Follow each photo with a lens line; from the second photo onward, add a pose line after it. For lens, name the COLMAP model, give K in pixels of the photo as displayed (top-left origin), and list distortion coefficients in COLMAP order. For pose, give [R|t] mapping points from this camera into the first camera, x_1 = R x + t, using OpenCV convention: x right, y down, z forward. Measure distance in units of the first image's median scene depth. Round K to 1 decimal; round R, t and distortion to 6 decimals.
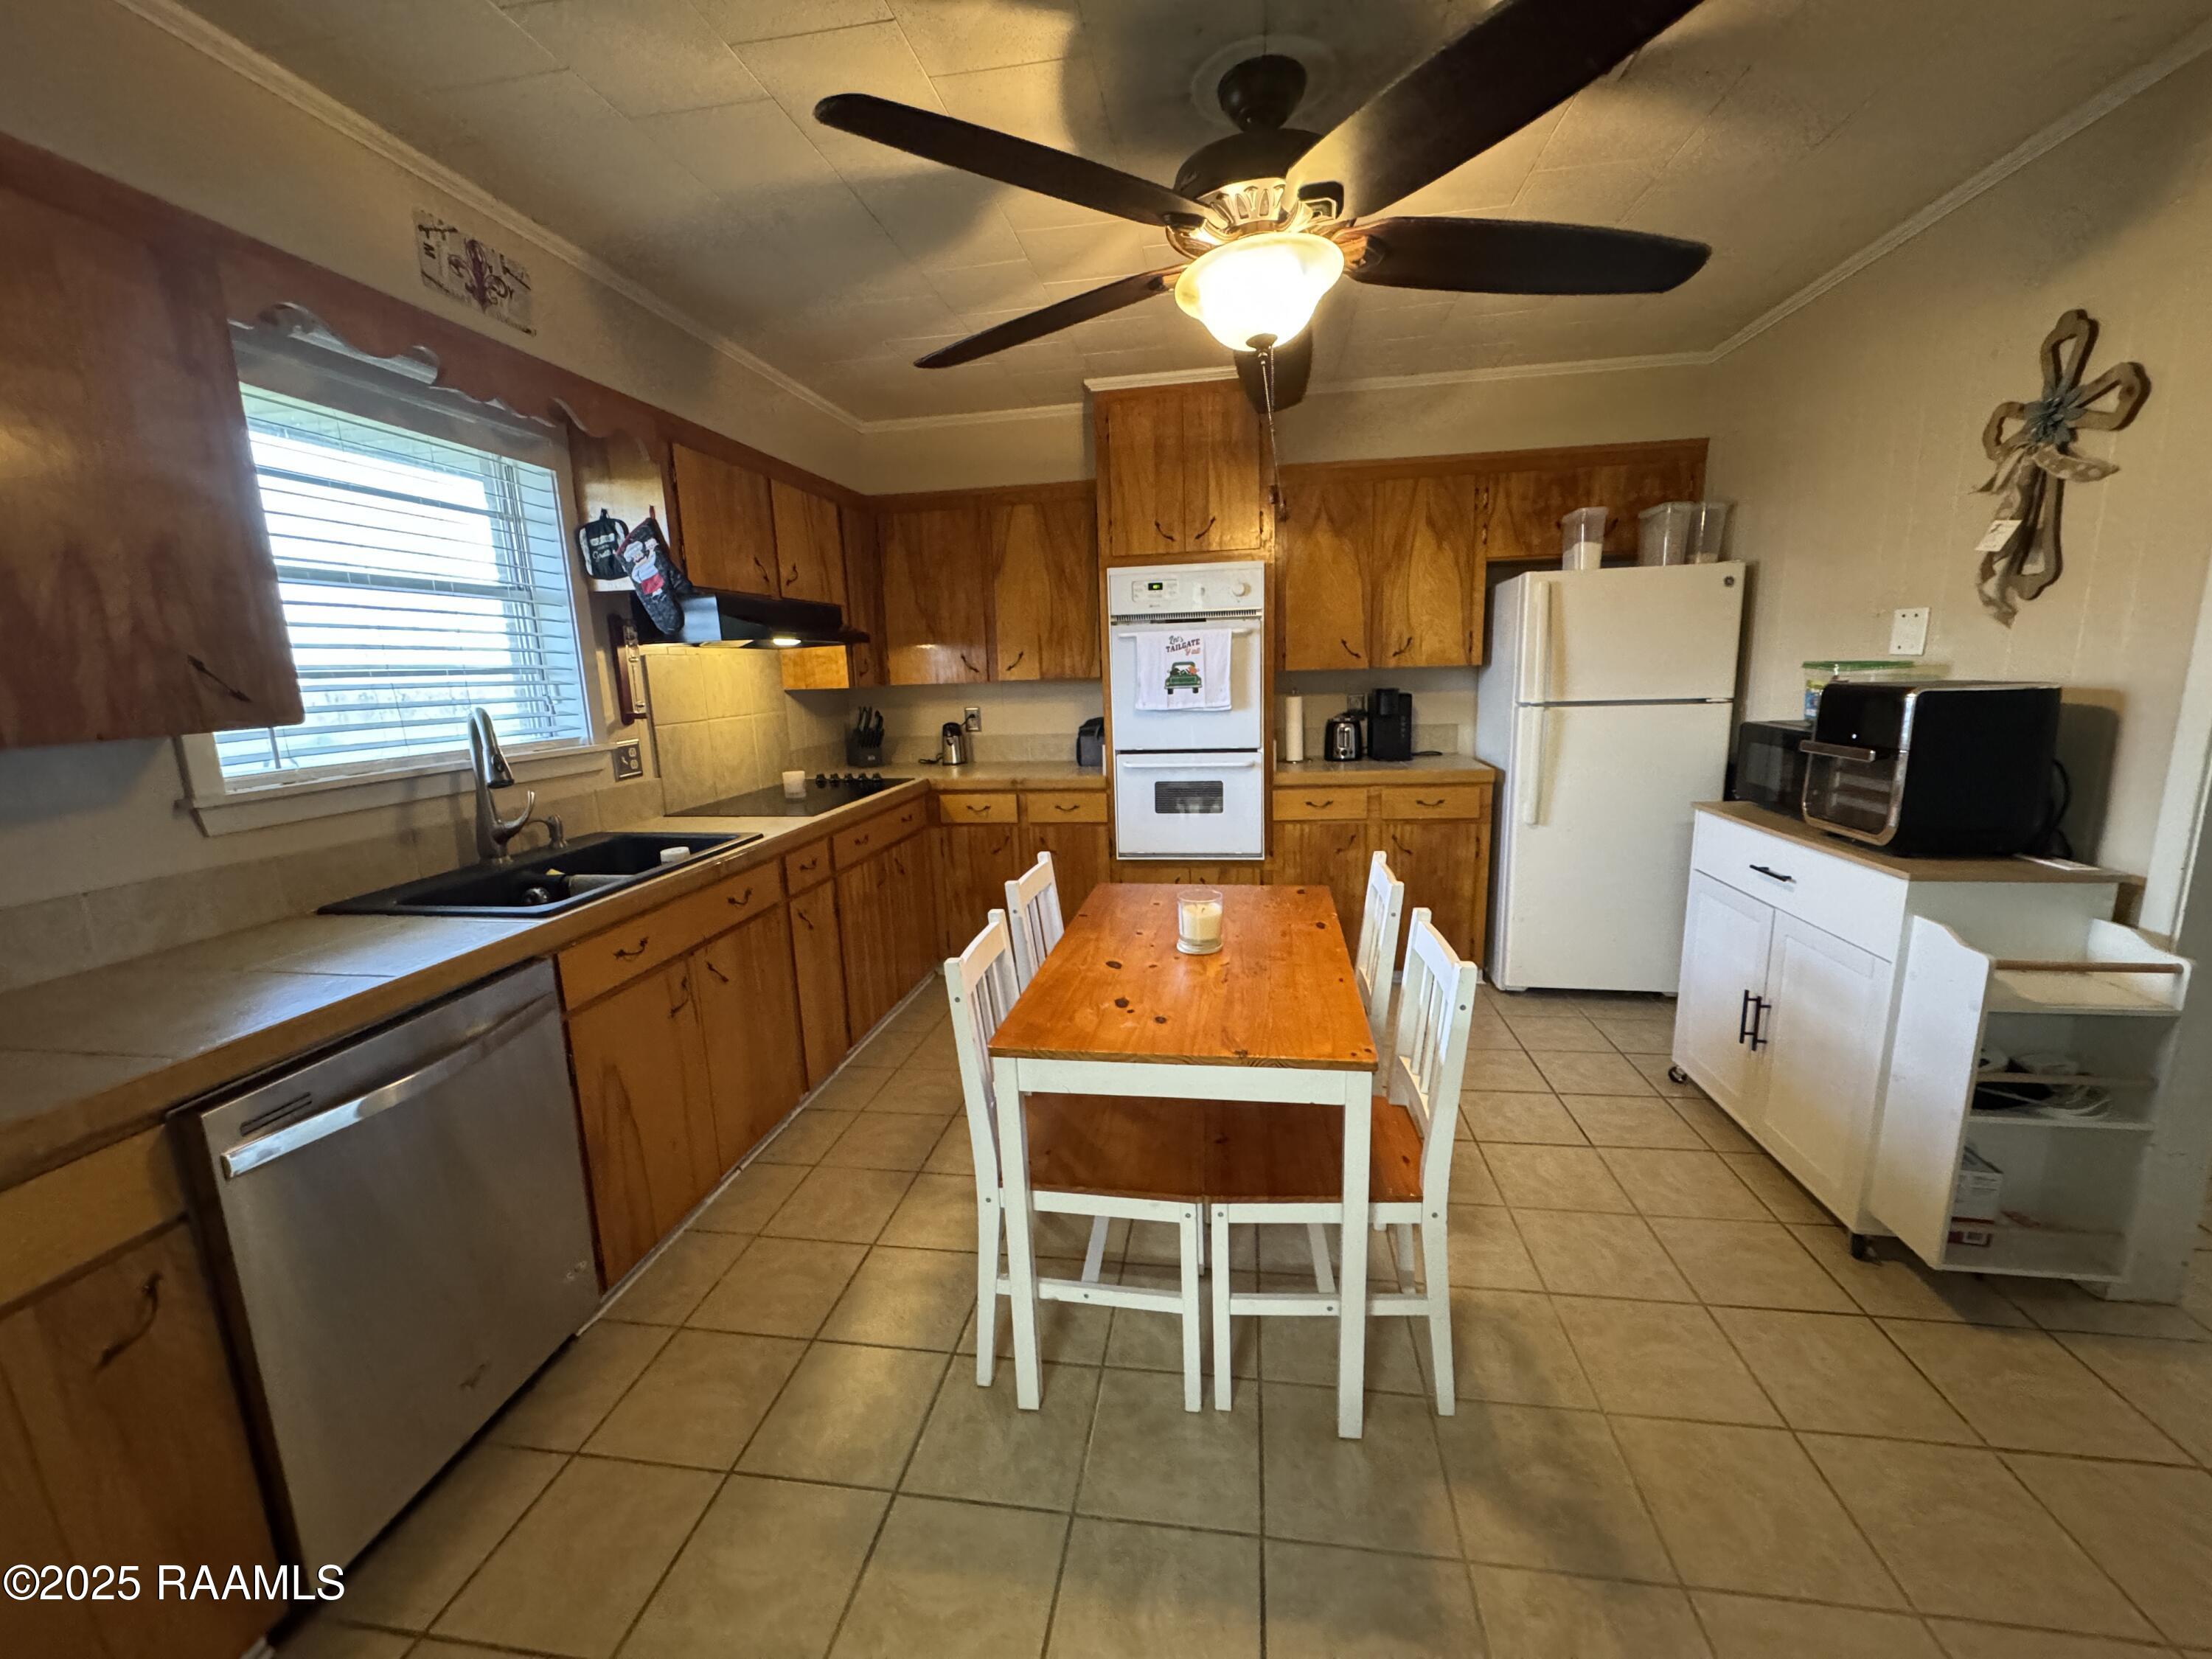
lens RADIAL K [[888.1, 0, 1106.6], [0, 888.1, 823.3], [0, 0, 1]] dist [-0.002181, 0.000066]
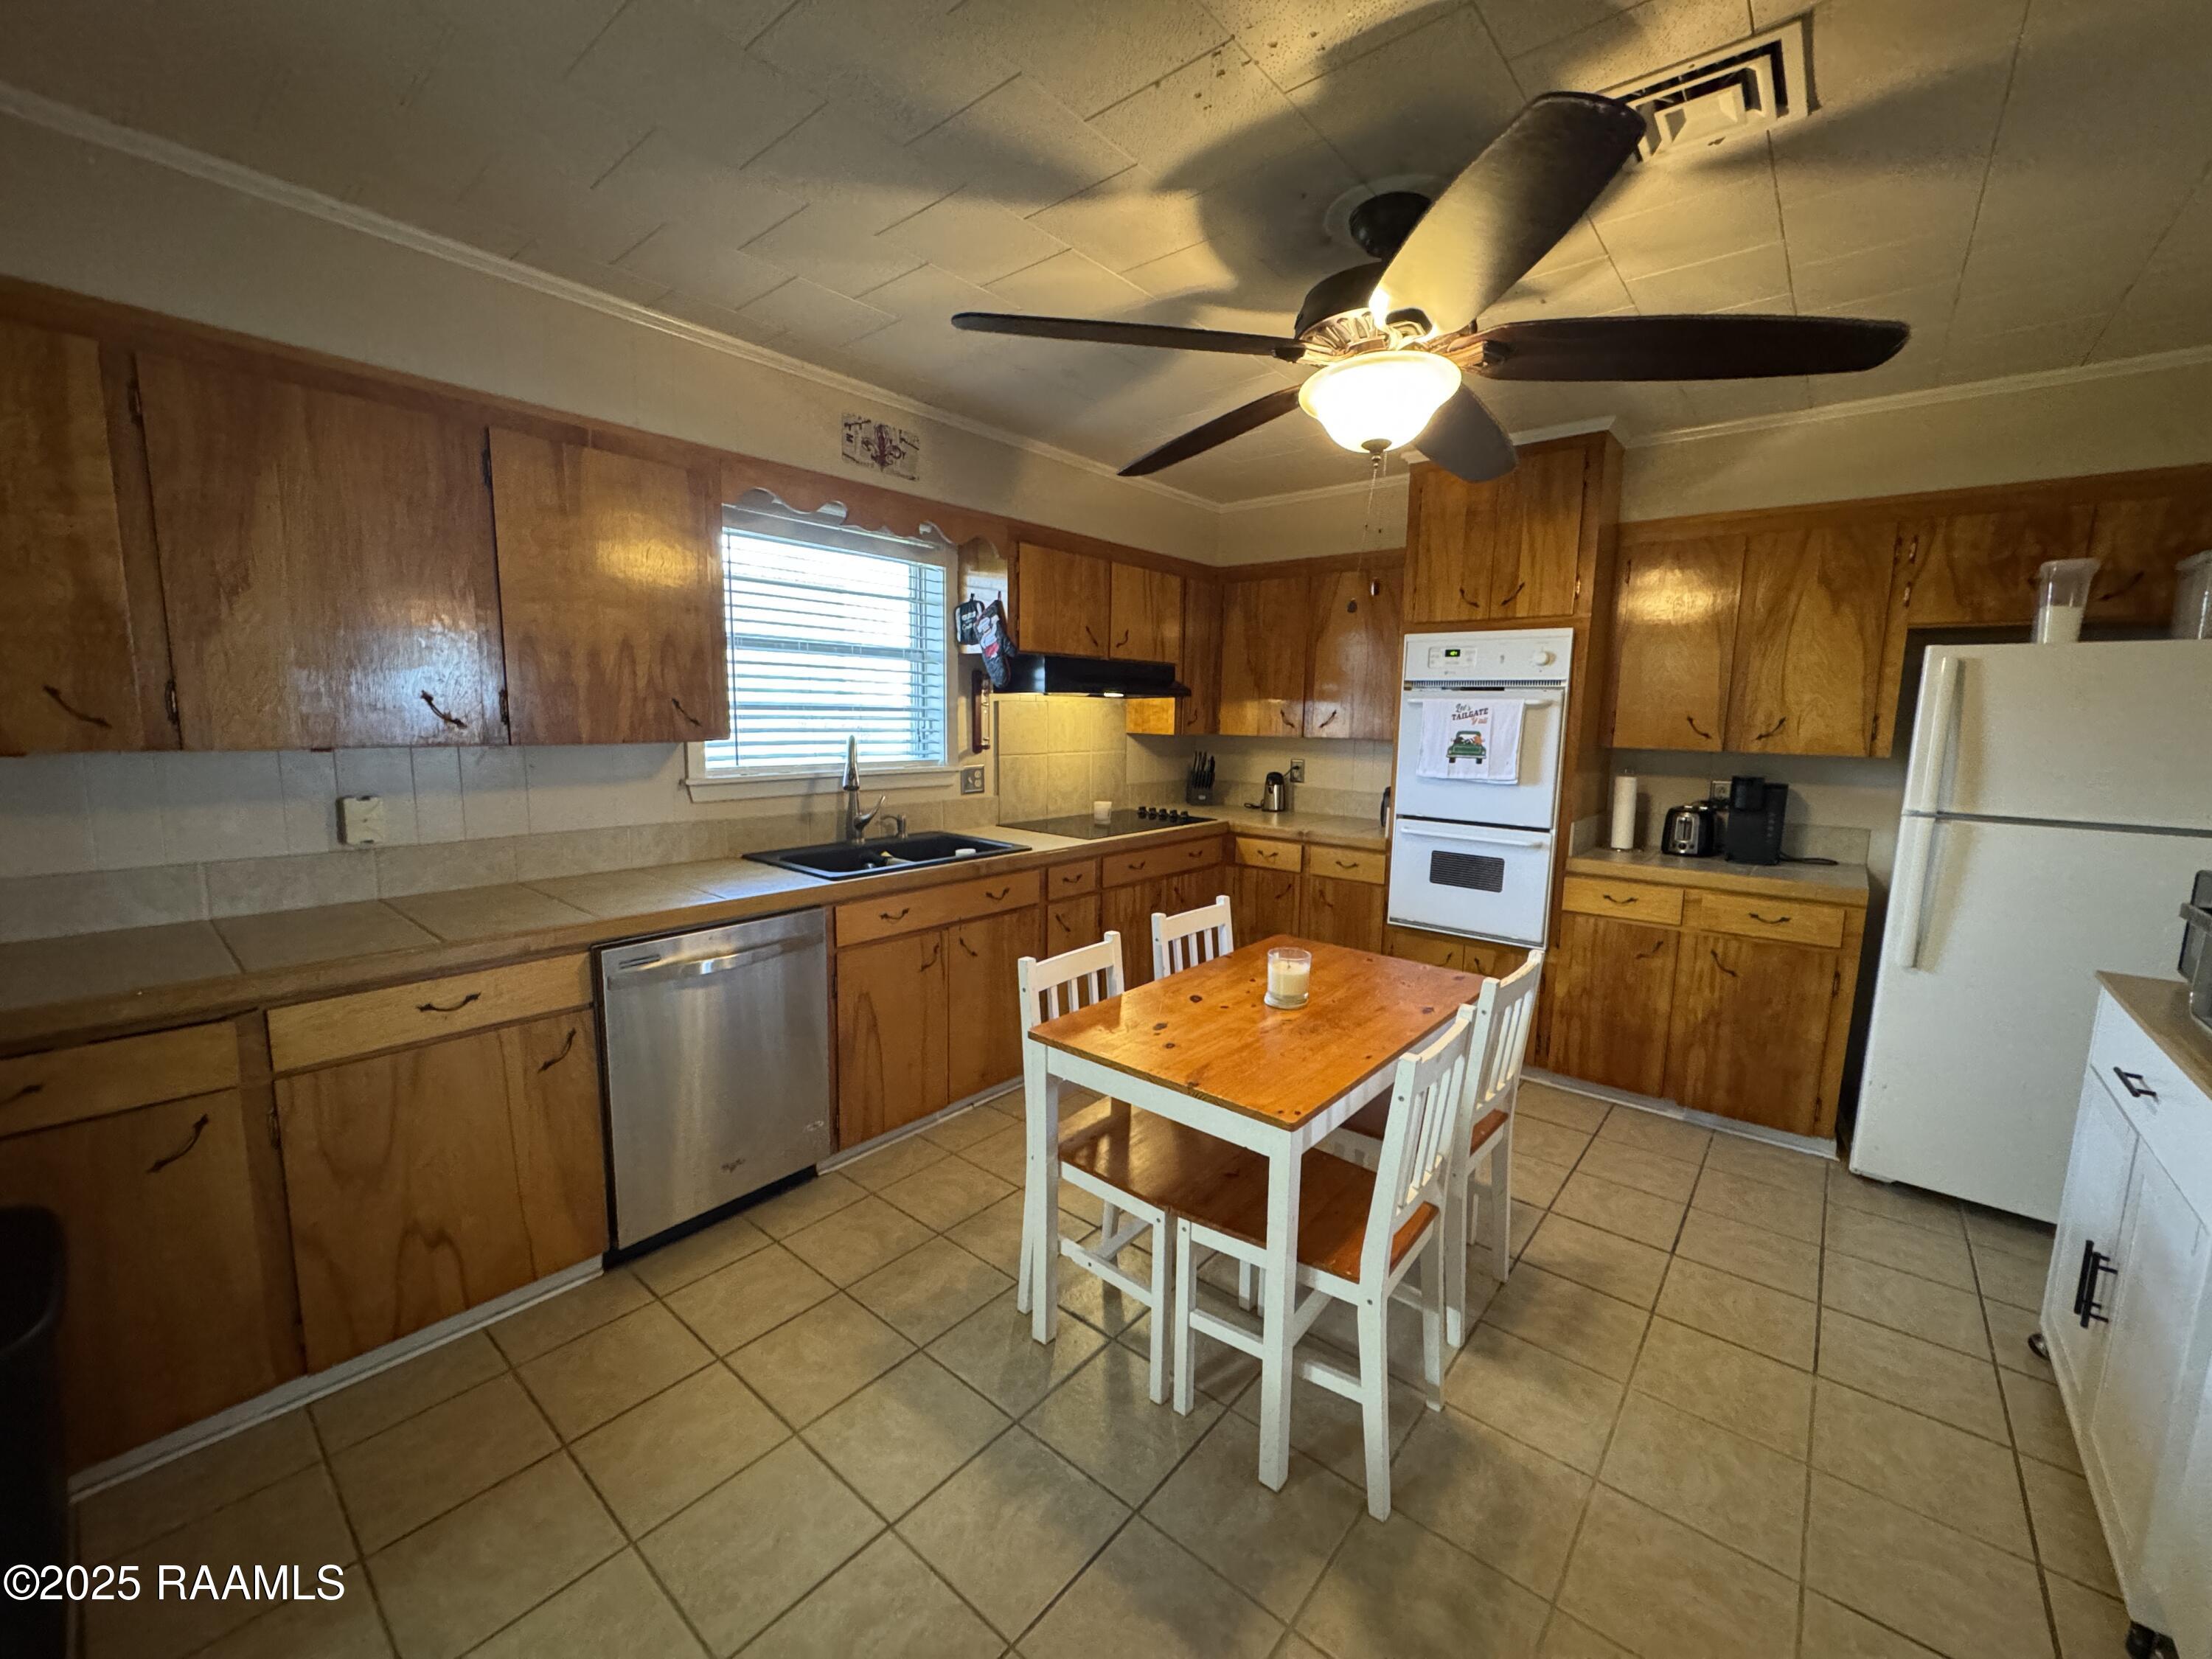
lens RADIAL K [[893.3, 0, 1109.9], [0, 893.3, 821.9], [0, 0, 1]] dist [0.000135, 0.000047]
pose [[0.853252, 0.114549, -0.508763, 0.269443], [-0.138177, 0.990369, -0.008753, -0.021813], [0.502860, 0.077768, 0.860862, -0.027892]]
